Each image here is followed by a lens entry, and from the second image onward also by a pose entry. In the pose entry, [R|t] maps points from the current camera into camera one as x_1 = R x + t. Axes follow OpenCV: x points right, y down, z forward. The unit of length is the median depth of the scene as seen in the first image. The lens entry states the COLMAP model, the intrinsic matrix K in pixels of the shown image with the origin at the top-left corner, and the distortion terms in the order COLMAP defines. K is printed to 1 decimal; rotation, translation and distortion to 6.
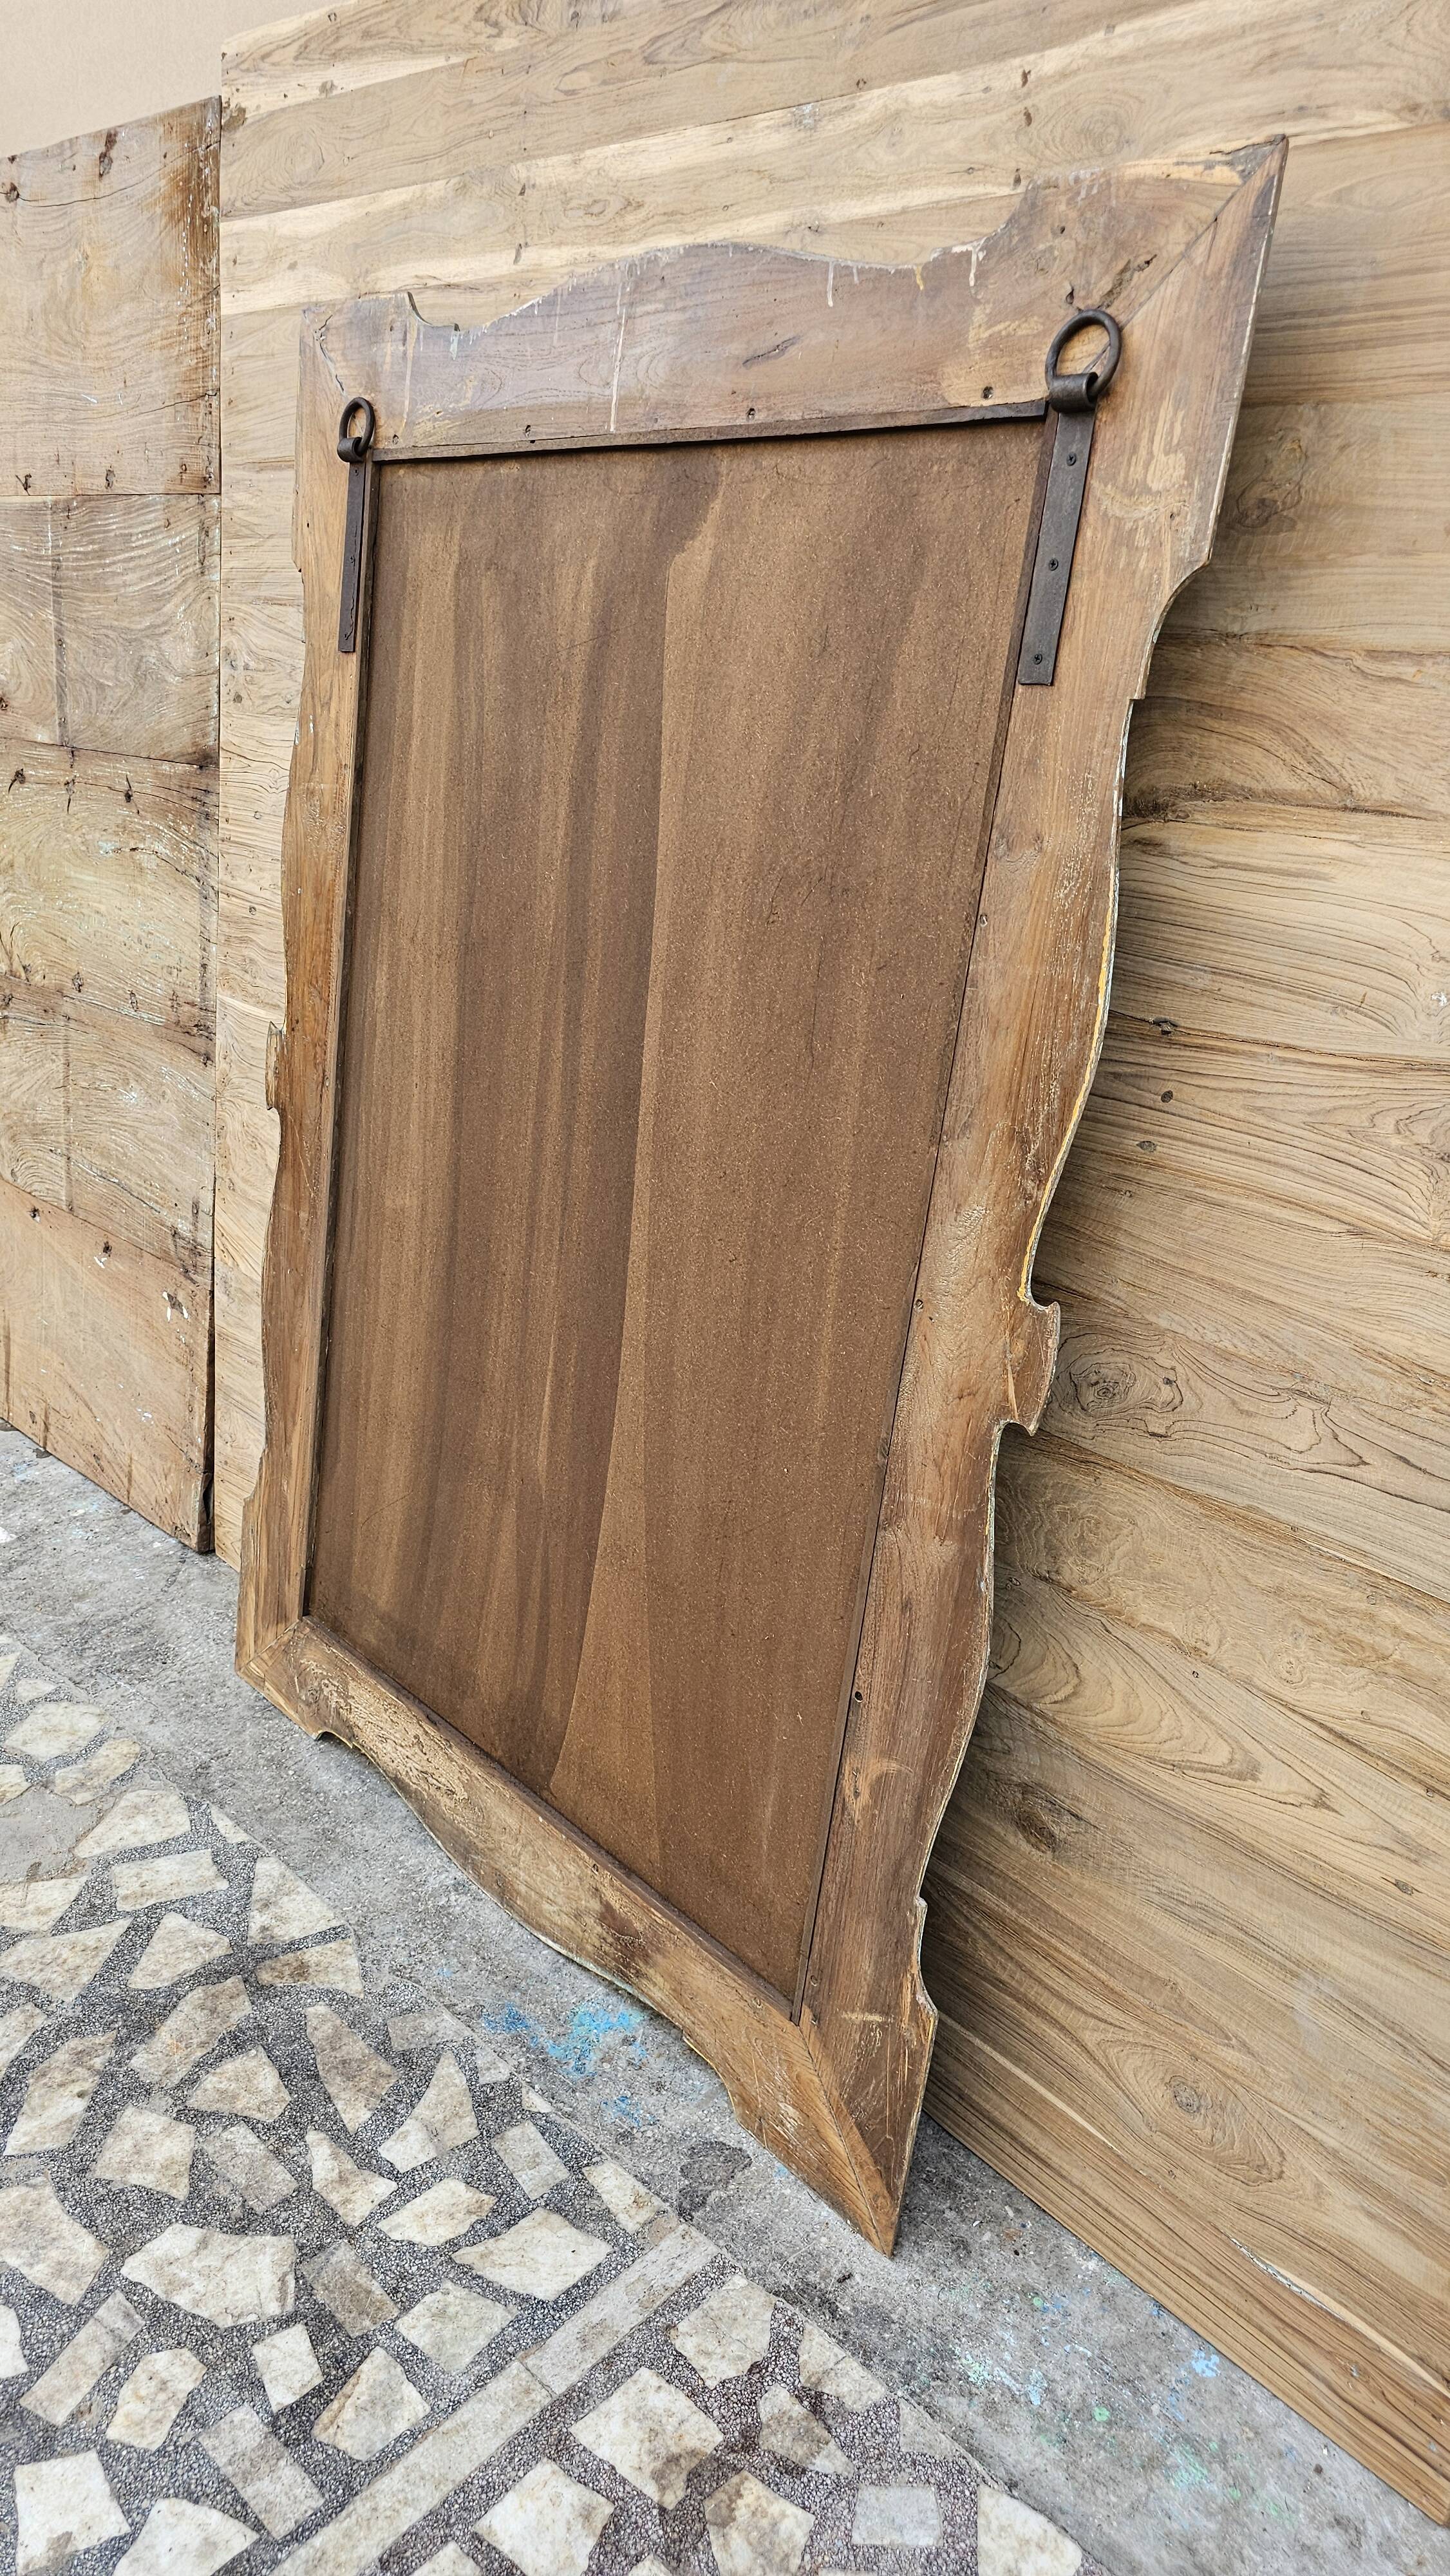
lens RADIAL K [[1742.5, 0, 700.7], [0, 1742.5, 1271.7], [0, 0, 1]] dist [0.046500, -0.043281]
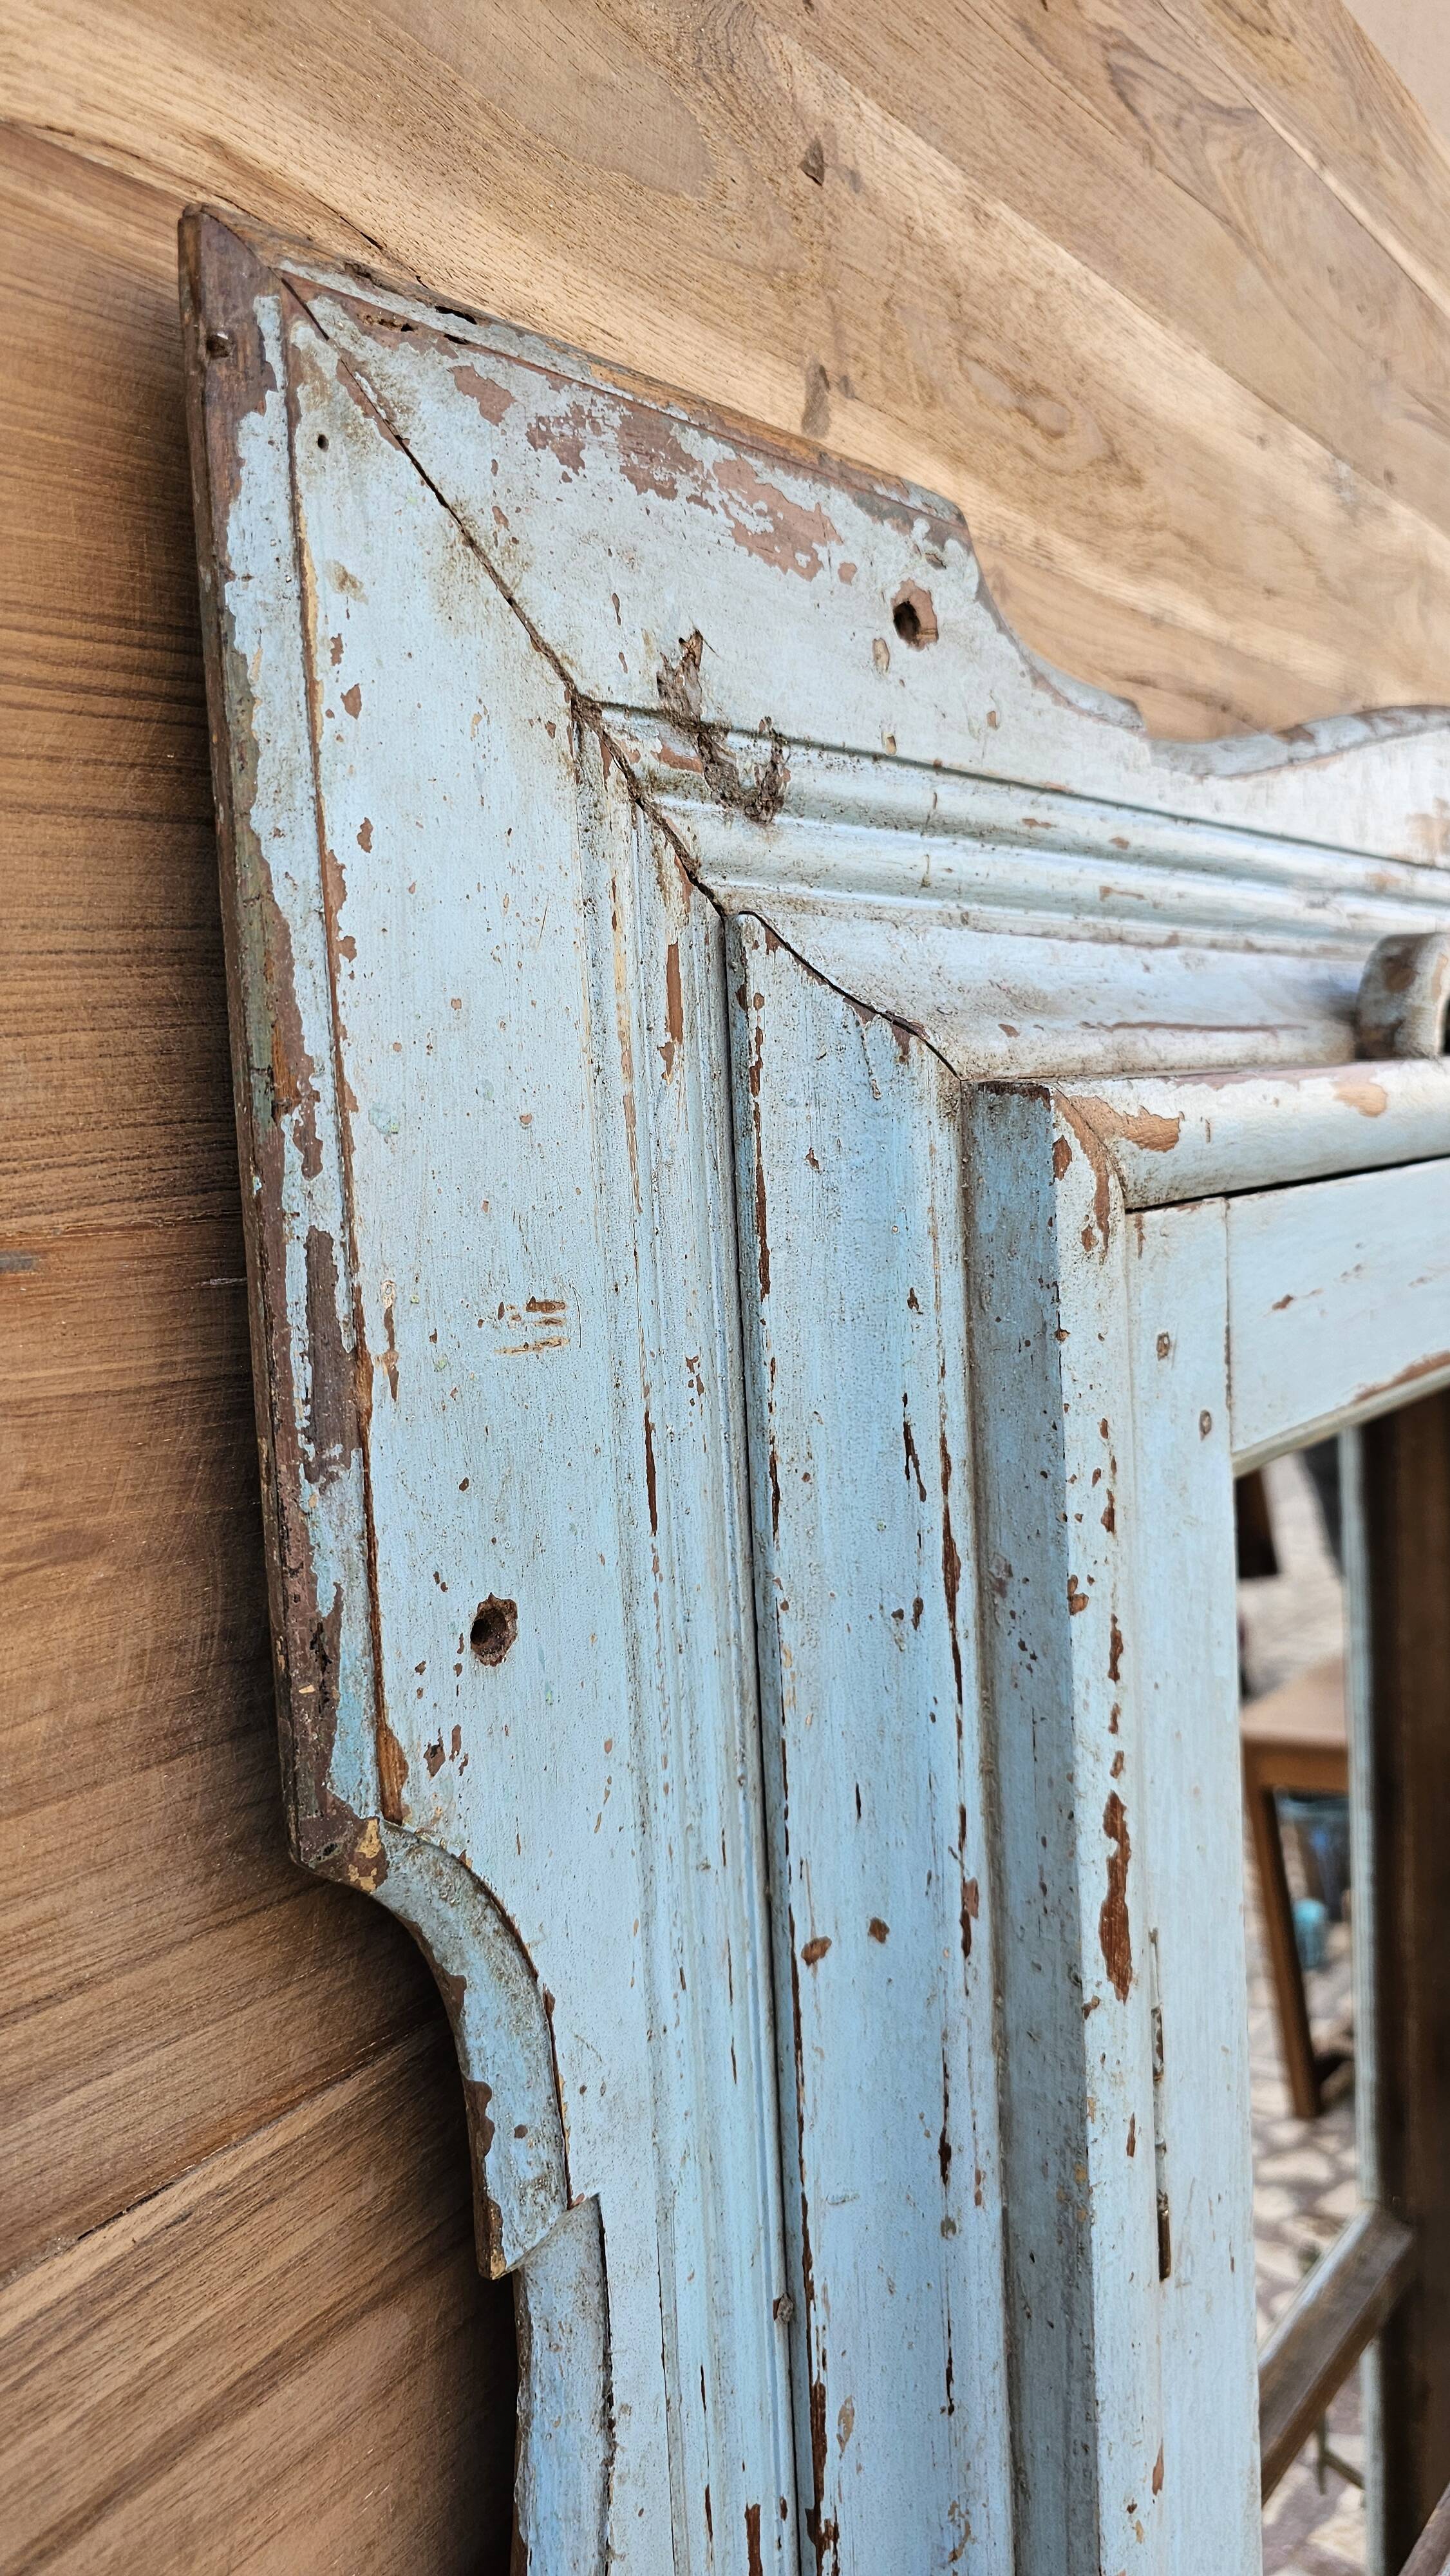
lens RADIAL K [[1742.5, 0, 726.6], [0, 1742.5, 1242.7], [0, 0, 1]] dist [0.046500, -0.043281]
pose [[-0.138876, -0.187271, 0.972442, -0.405971], [0.321306, 0.920315, 0.223119, -0.605623], [-0.936737, 0.343438, -0.067638, 1.218909]]
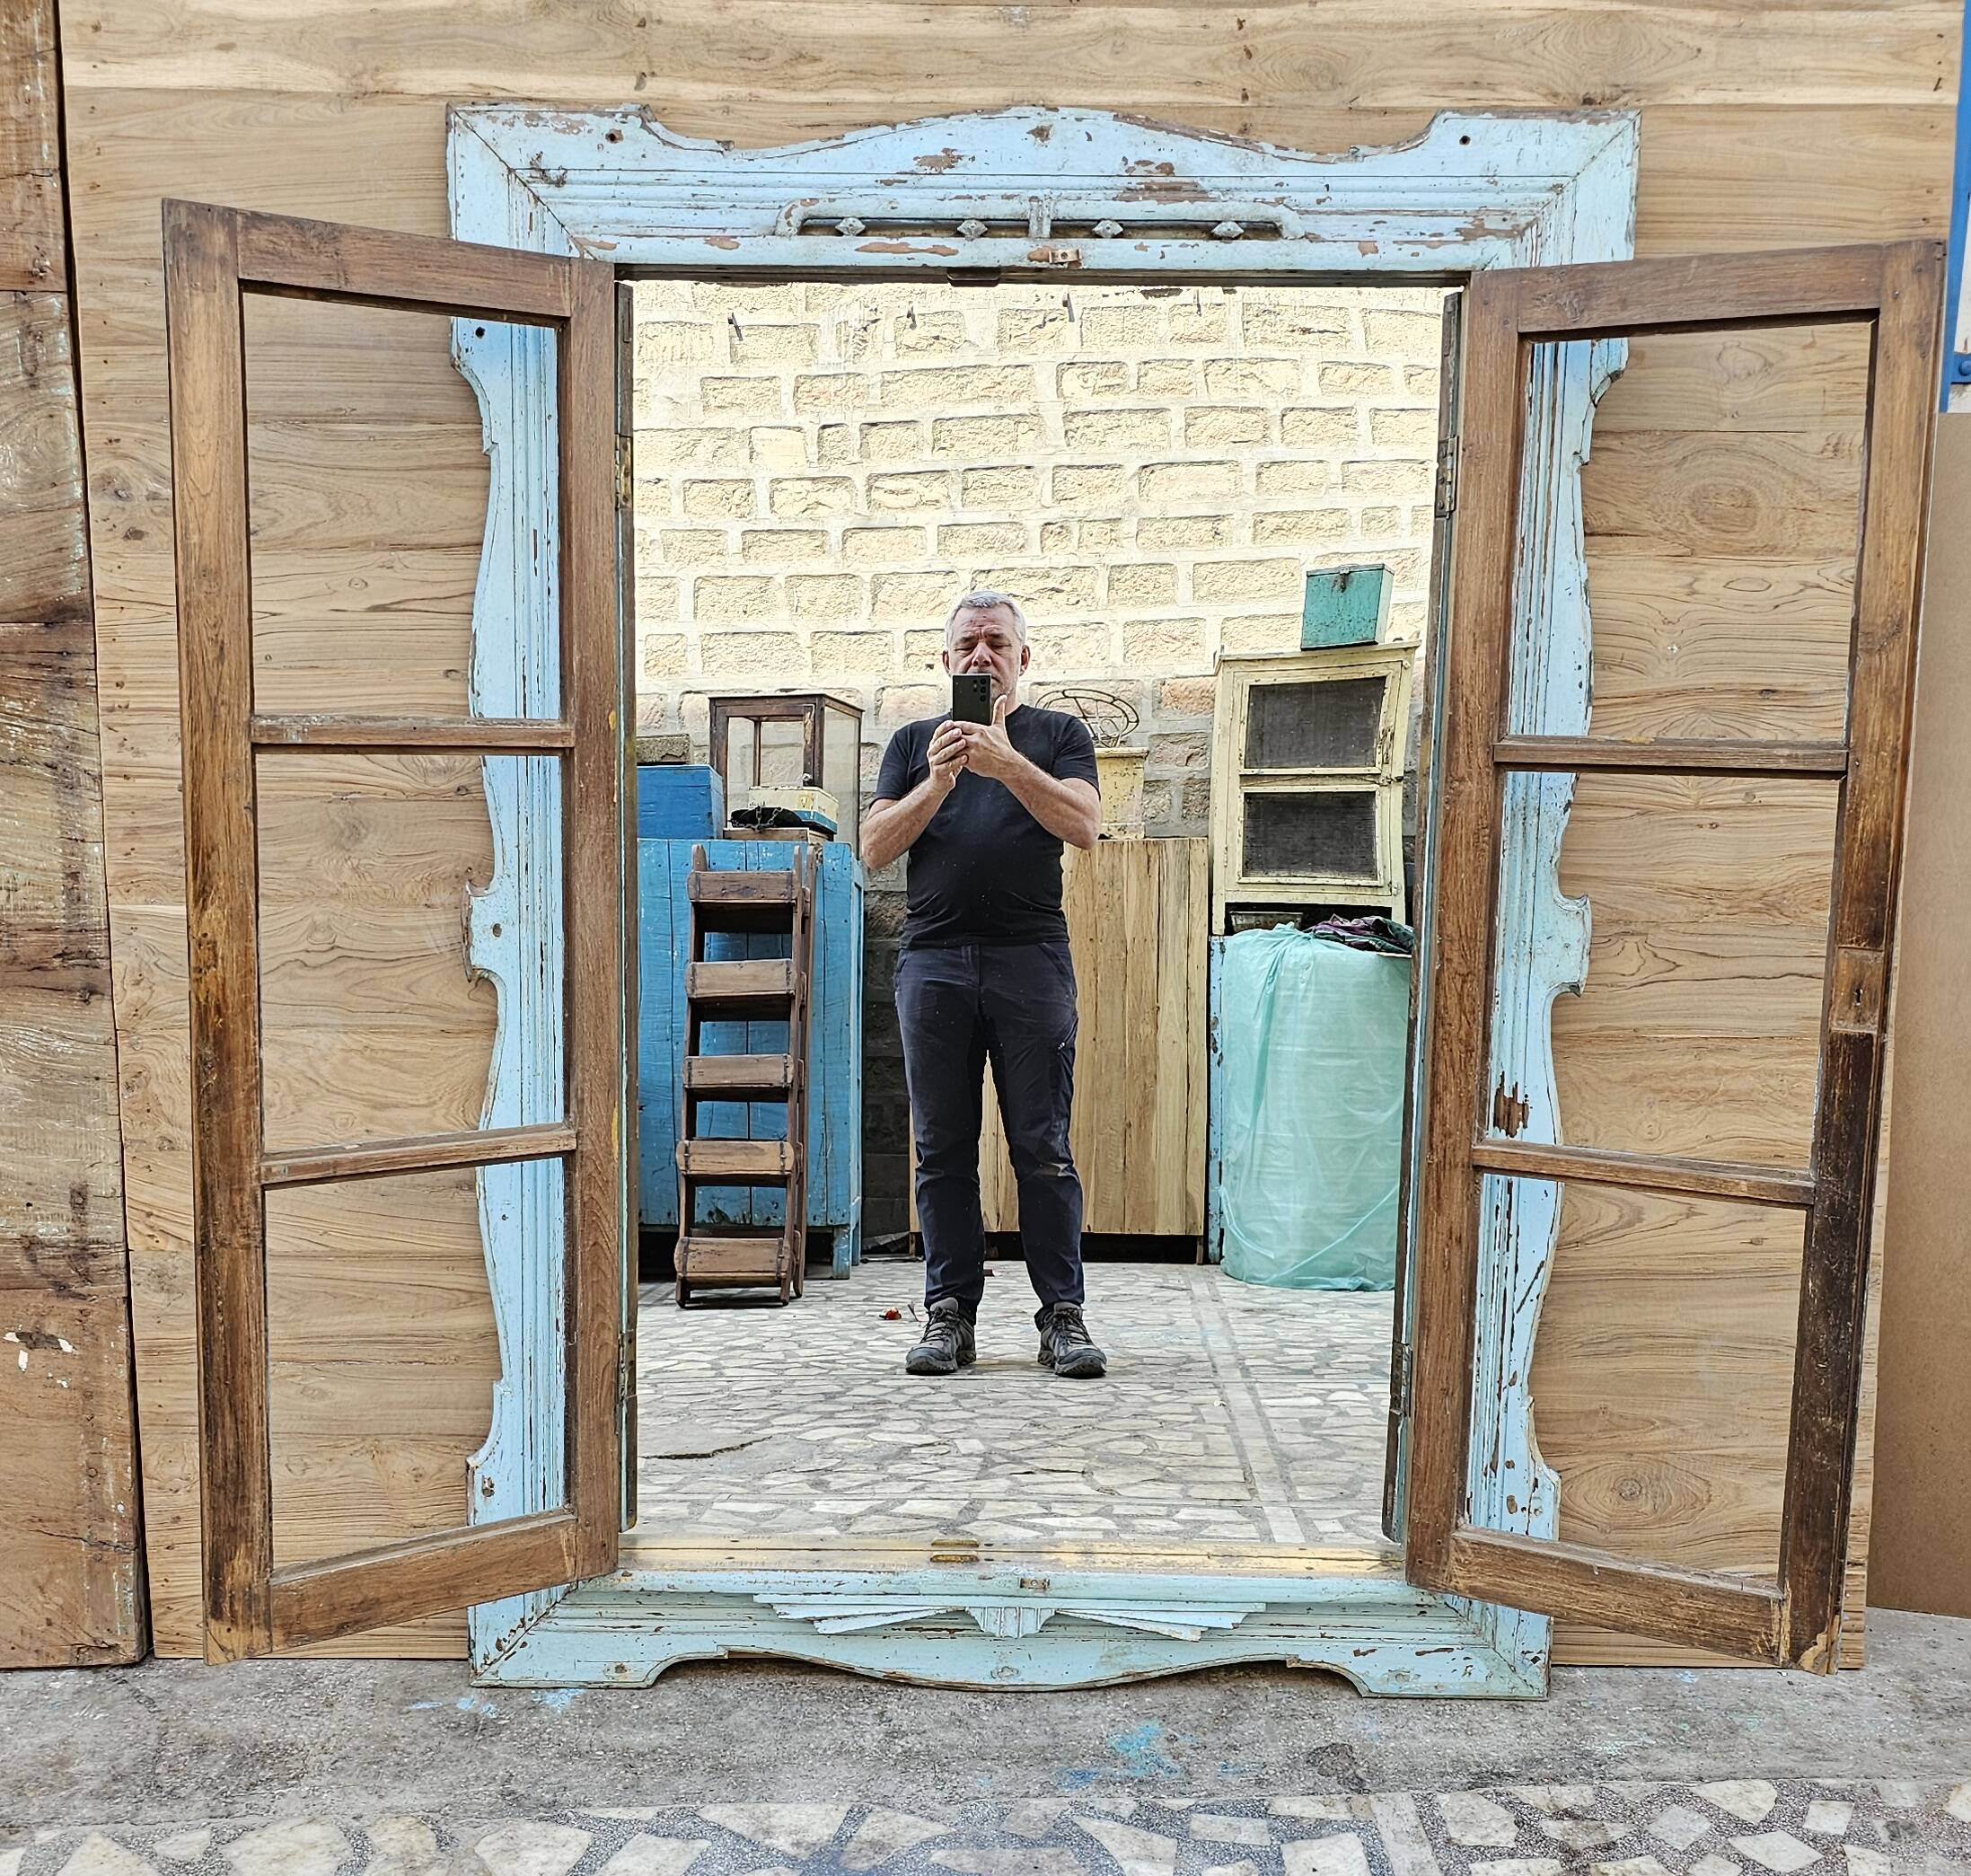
lens RADIAL K [[2412.8, 0, 939.9], [0, 2412.8, 1036.3], [0, 0, 1]] dist [0.045287, 0.000000]
pose [[0.682294, -0.205535, 0.701592, -1.231878], [0.273429, 0.961762, 0.015845, -0.029583], [-0.678021, 0.181024, 0.712403, -0.013203]]
